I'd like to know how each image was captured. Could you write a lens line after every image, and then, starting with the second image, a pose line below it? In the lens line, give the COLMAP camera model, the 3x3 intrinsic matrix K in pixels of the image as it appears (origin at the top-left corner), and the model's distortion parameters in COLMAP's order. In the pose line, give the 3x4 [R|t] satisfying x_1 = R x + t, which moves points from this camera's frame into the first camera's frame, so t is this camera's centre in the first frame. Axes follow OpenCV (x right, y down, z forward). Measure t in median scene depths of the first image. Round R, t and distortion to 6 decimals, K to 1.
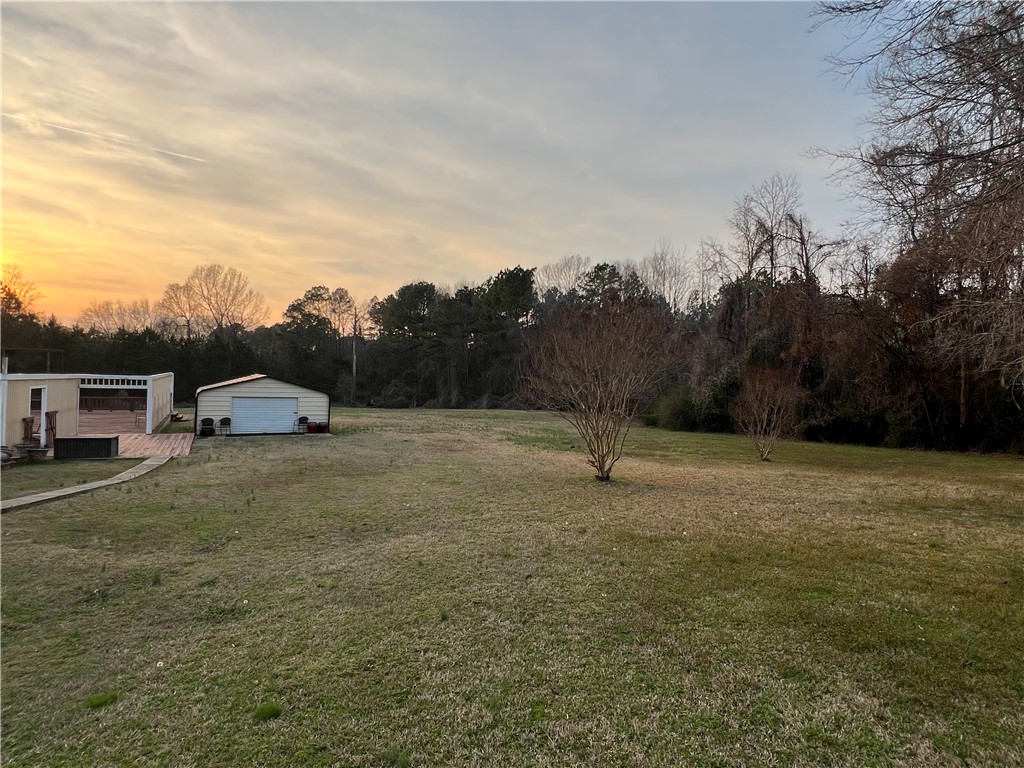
lens RADIAL K [[538.5, 0, 508.3], [0, 538.5, 382.4], [0, 0, 1]] dist [-0.003301, -0.000365]
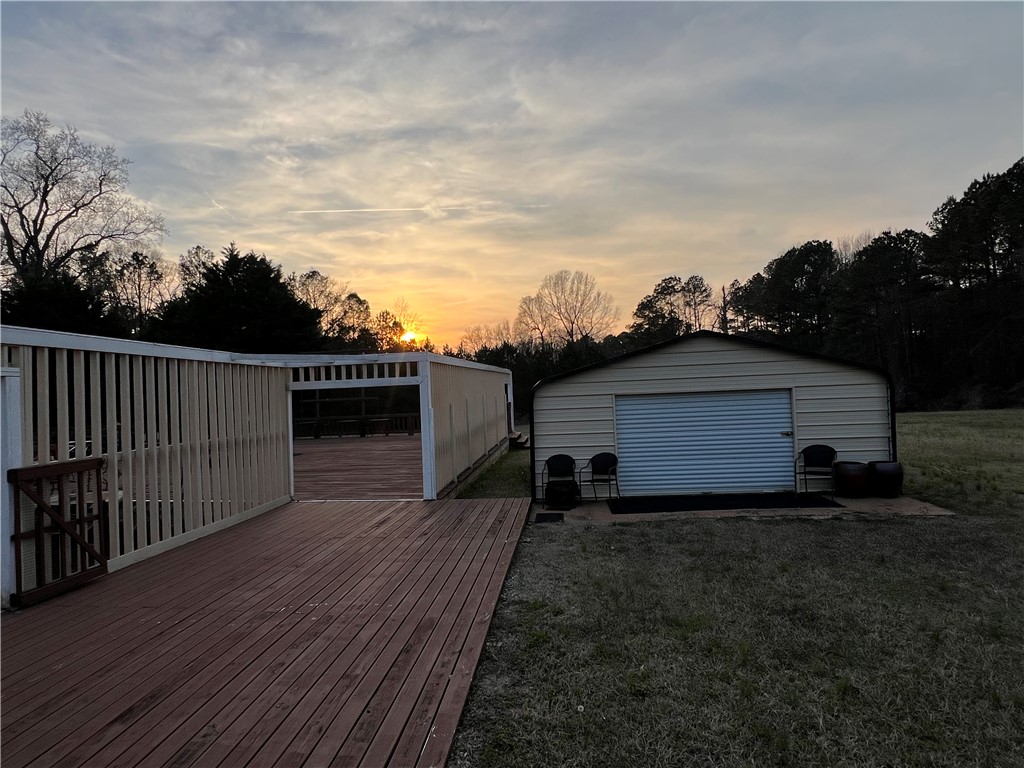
lens RADIAL K [[538.5, 0, 508.3], [0, 538.5, 382.4], [0, 0, 1]] dist [-0.003301, -0.000365]
pose [[0.815148, -0.075151, -0.574358, -0.075446], [0.064555, 0.997157, -0.038853, 0.005794], [0.575645, -0.005407, 0.817682, 0.137457]]
